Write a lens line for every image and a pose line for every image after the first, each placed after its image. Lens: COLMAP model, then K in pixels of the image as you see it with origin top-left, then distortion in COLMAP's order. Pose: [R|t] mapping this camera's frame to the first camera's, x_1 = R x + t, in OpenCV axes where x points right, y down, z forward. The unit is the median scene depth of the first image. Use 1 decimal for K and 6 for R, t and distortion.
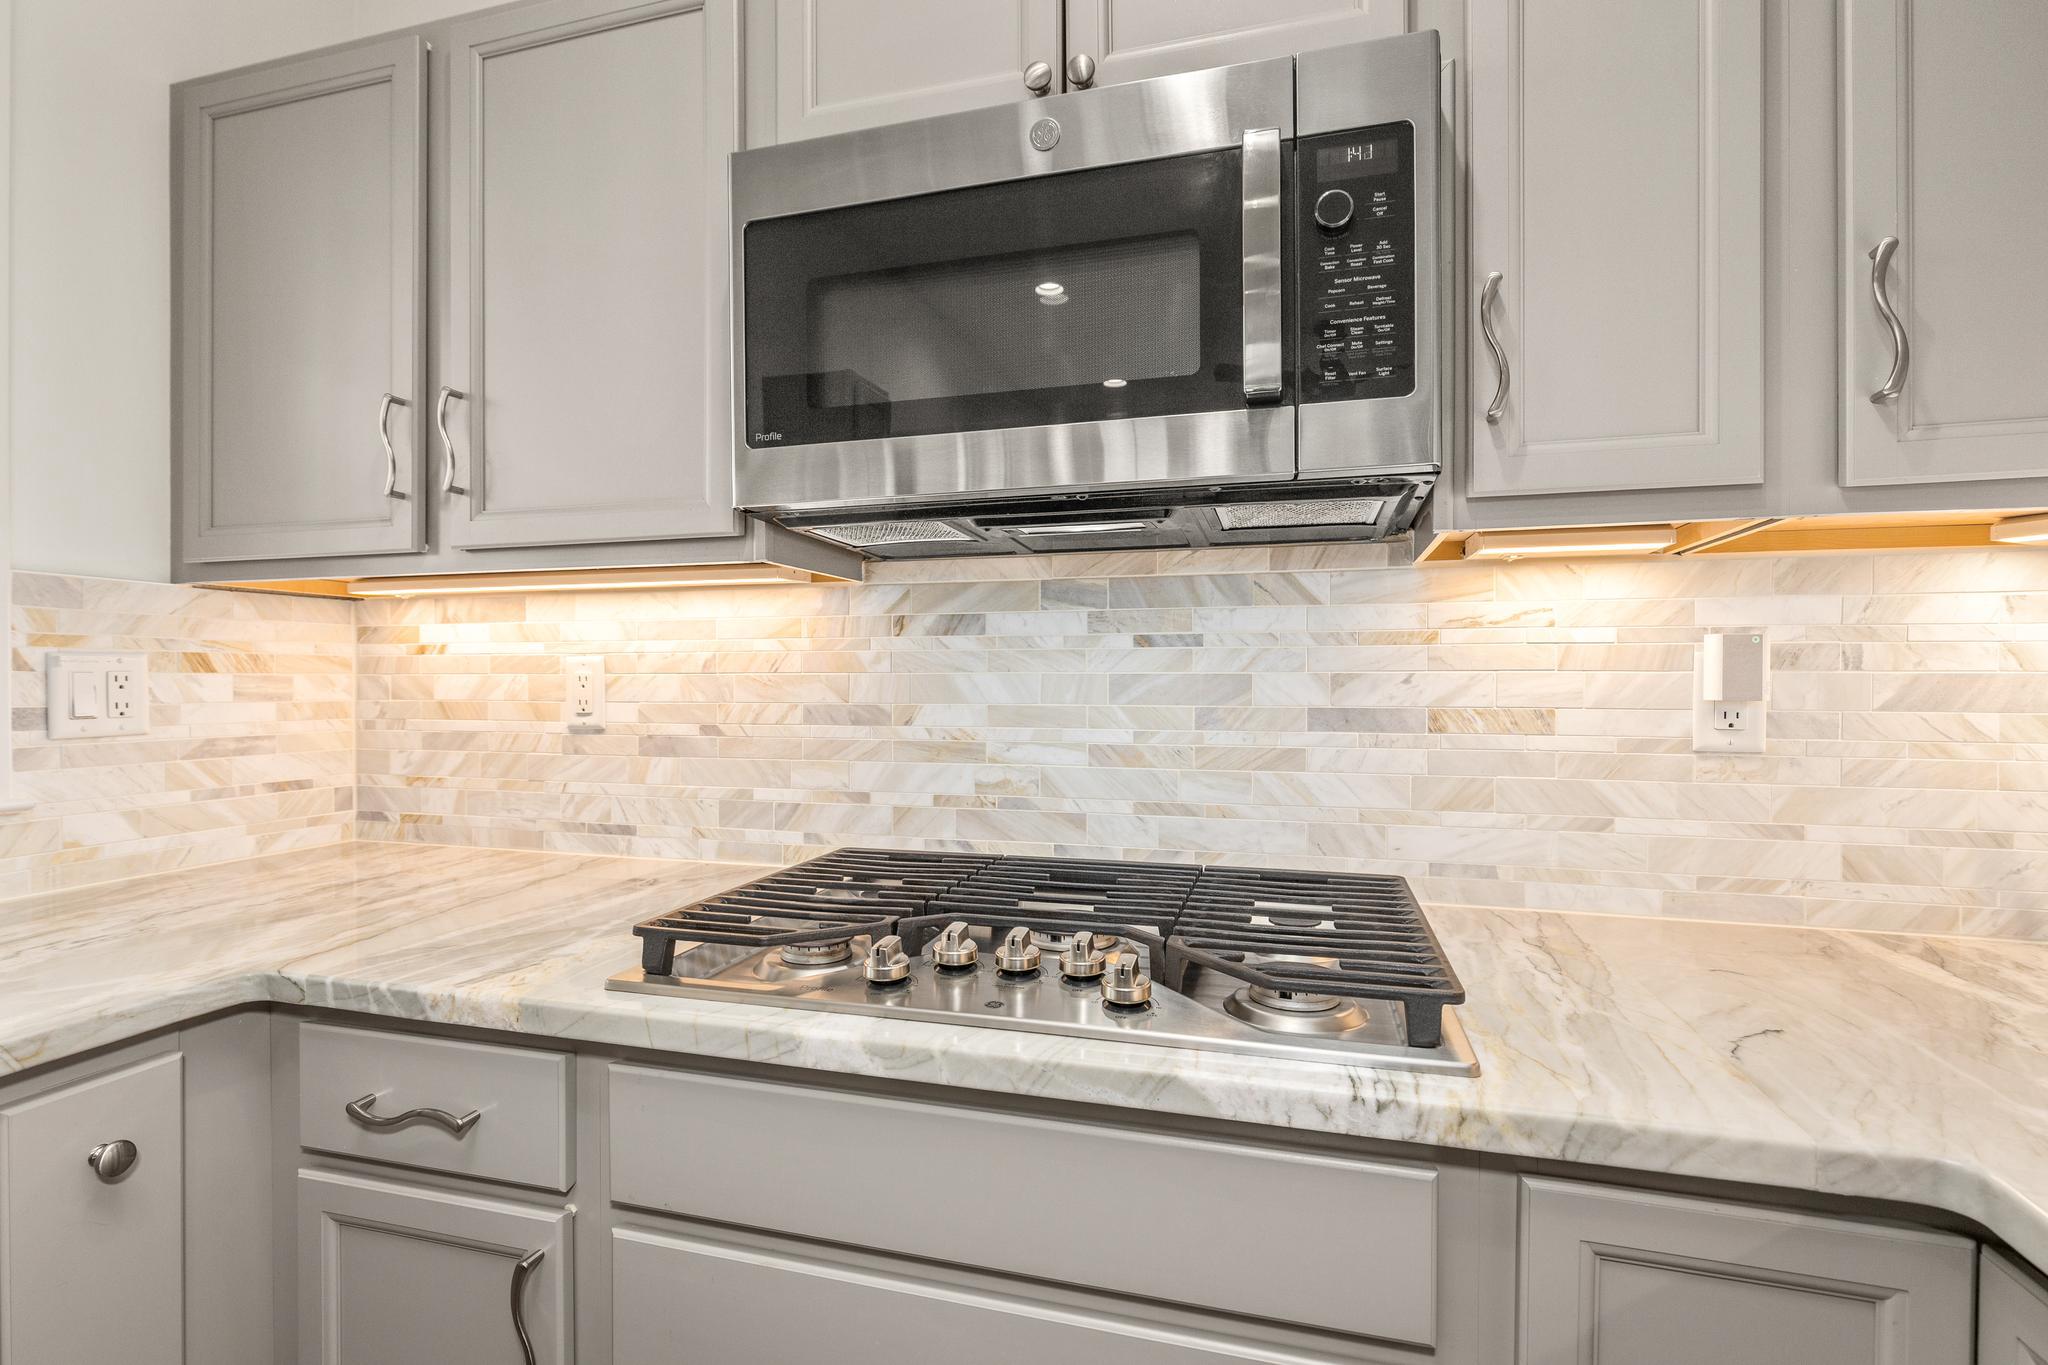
lens RADIAL K [[1002.1, 0, 1021.4], [0, 1002.1, 680.2], [0, 0, 1]] dist [-0.004099, -0.000024]
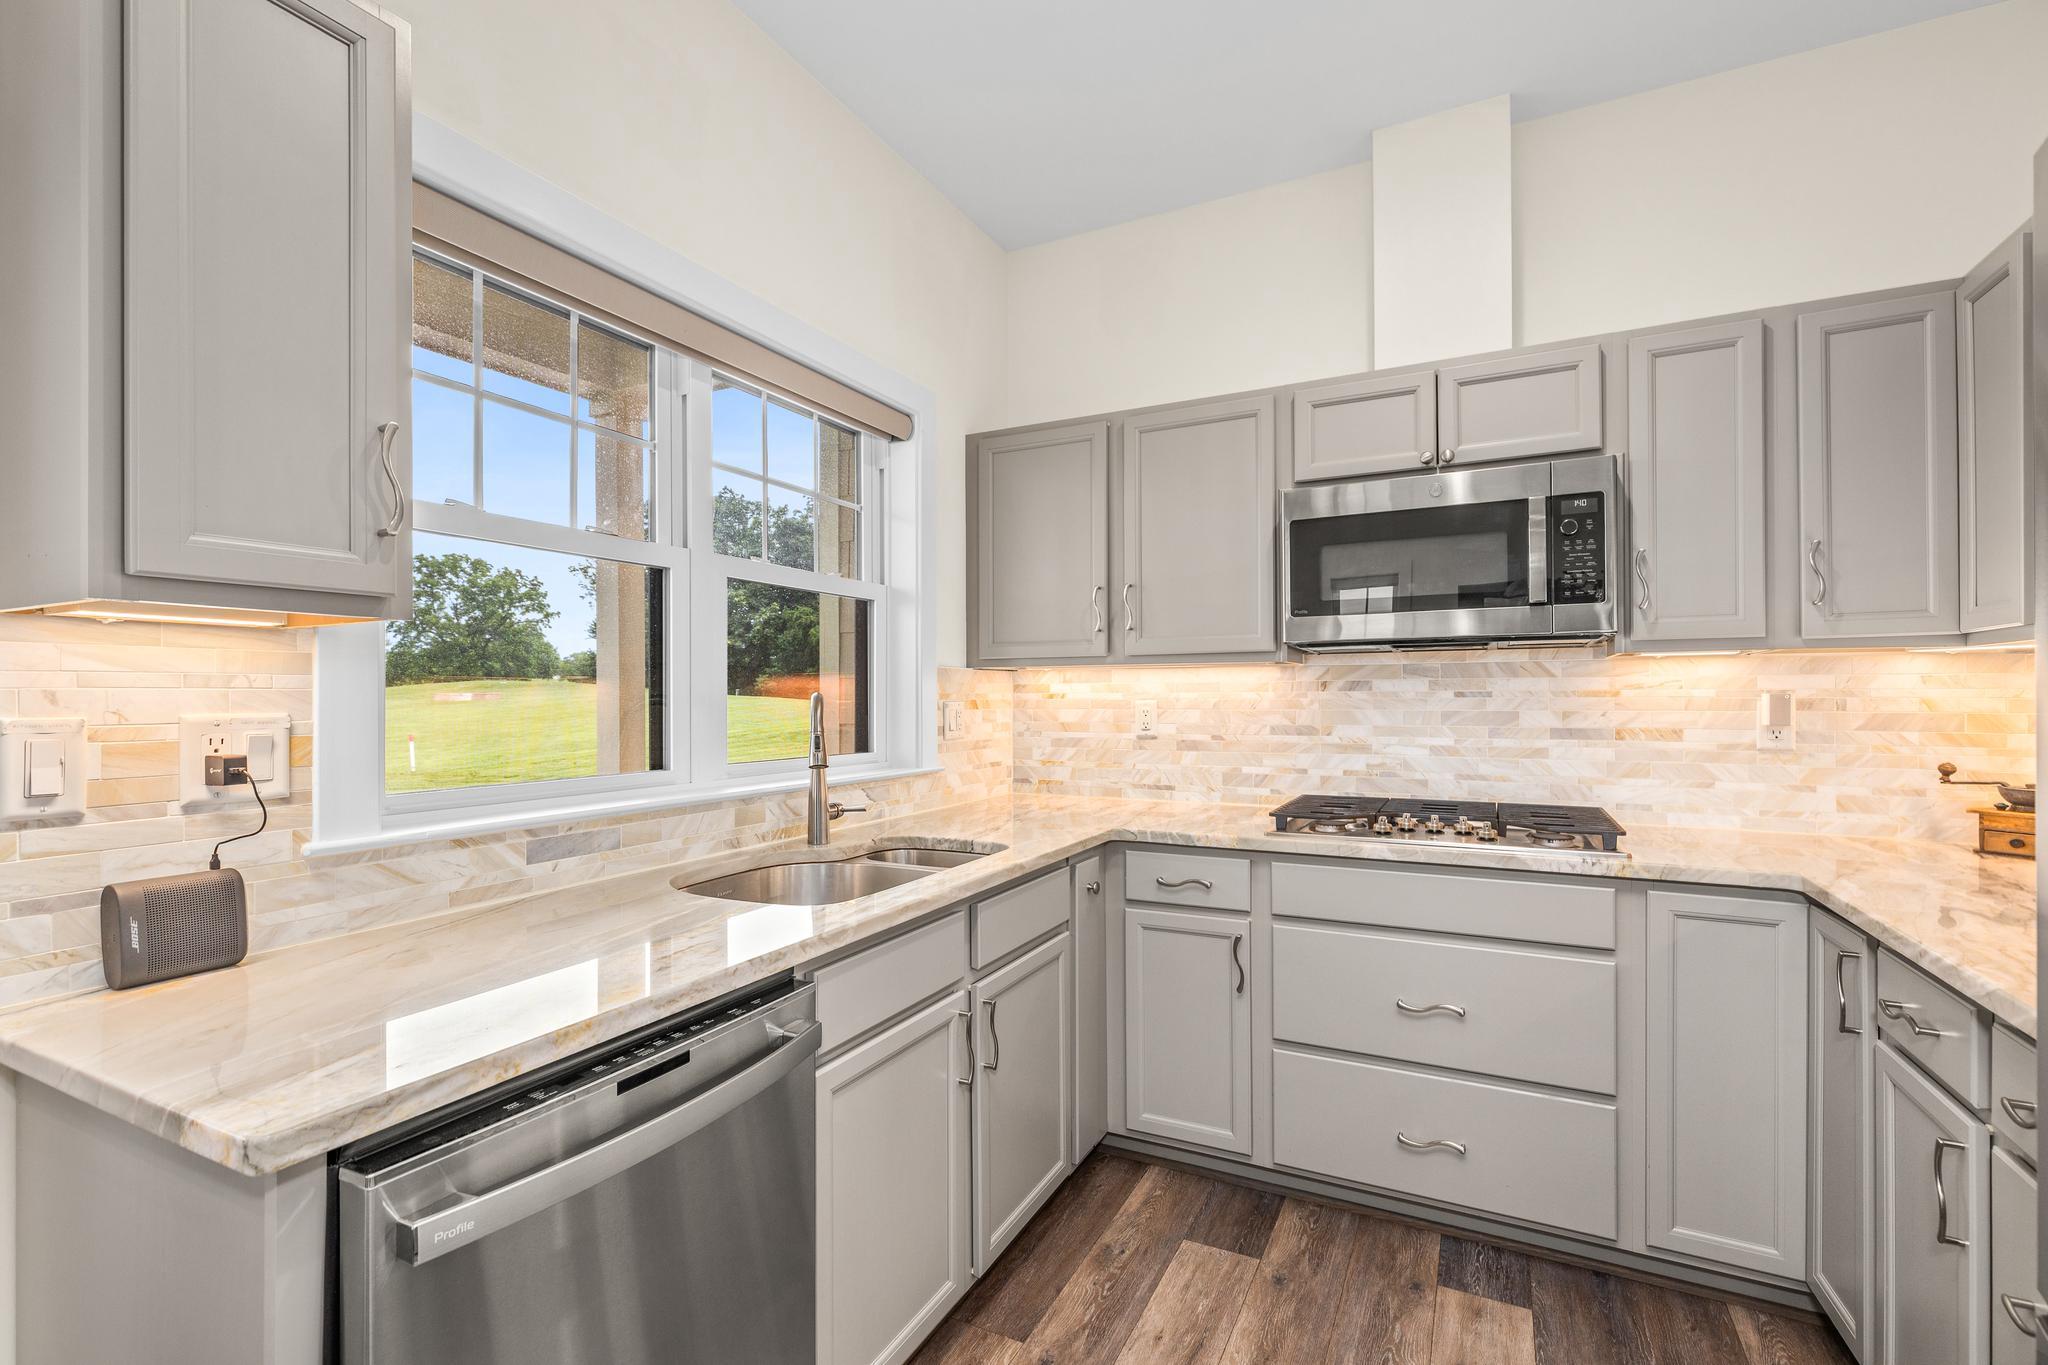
lens RADIAL K [[927.2, 0, 1016.3], [0, 927.2, 693.3], [0, 0, 1]] dist [0.002940, 0.000201]
pose [[0.980053, -0.003910, -0.198696, -0.449330], [0.002847, 0.999980, -0.005638, -0.039055], [0.198714, 0.004960, 0.980045, -1.192341]]
